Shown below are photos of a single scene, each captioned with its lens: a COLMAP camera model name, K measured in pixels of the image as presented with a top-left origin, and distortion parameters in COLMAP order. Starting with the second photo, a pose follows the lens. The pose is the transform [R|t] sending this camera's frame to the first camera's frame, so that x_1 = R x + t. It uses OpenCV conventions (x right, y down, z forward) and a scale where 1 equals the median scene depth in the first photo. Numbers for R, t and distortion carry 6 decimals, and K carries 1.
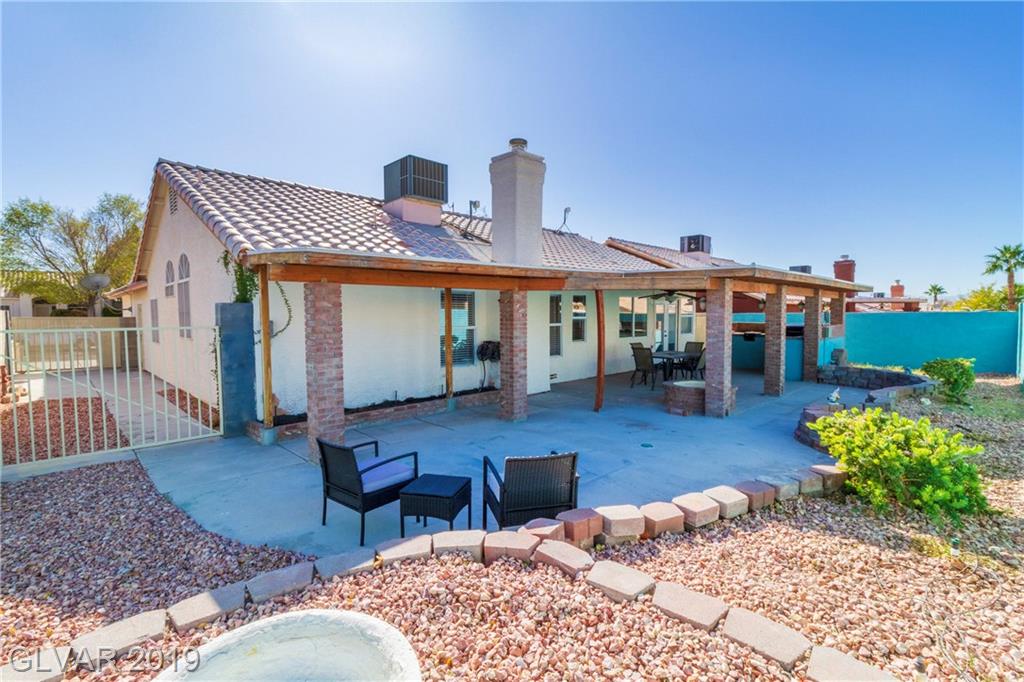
lens RADIAL K [[471.5, 0, 514.6], [0, 471.5, 339.4], [0, 0, 1]] dist [0.000981, 0.000550]
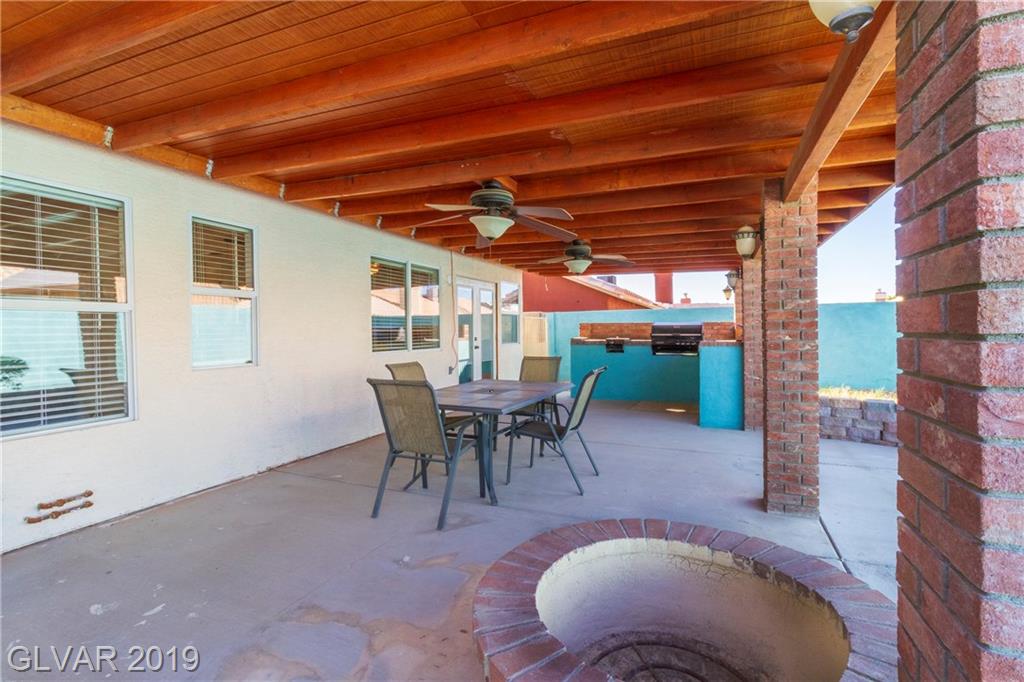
lens RADIAL K [[471.5, 0, 514.6], [0, 471.5, 339.4], [0, 0, 1]] dist [0.000981, 0.000550]
pose [[0.921957, -0.014205, 0.387031, 0.176567], [0.030018, 0.998942, -0.034843, 0.003103], [-0.386127, 0.043742, 0.921408, 0.562697]]
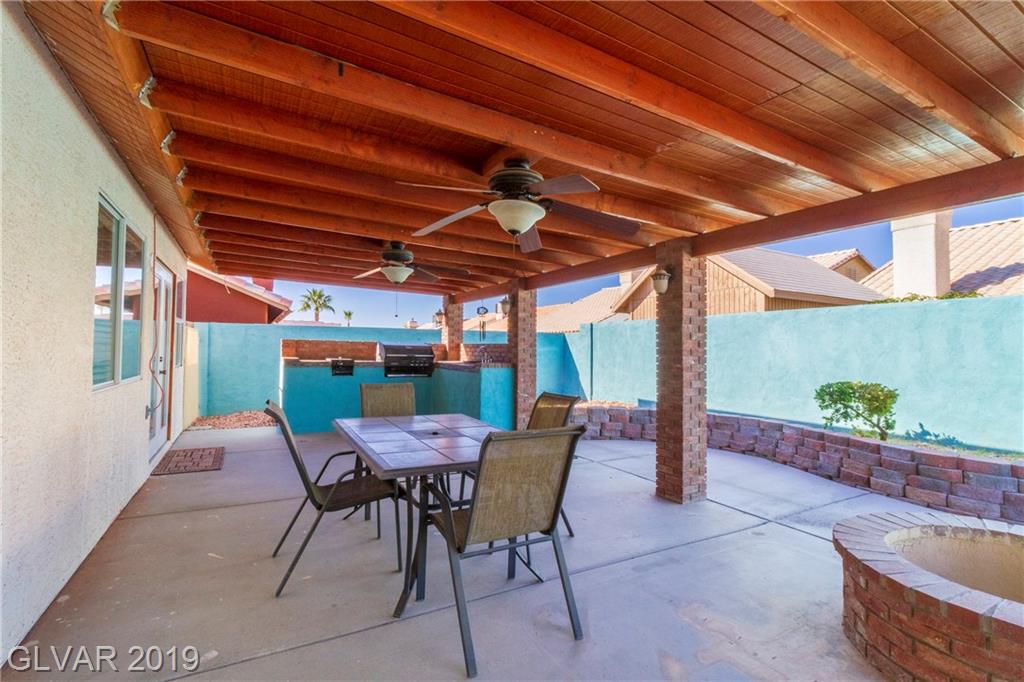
lens RADIAL K [[471.5, 0, 514.6], [0, 471.5, 339.4], [0, 0, 1]] dist [0.000981, 0.000550]
pose [[0.257311, 0.028495, 0.965908, 0.071139], [0.040352, 0.998376, -0.040203, -0.008735], [-0.965486, 0.049321, 0.255743, 0.760770]]
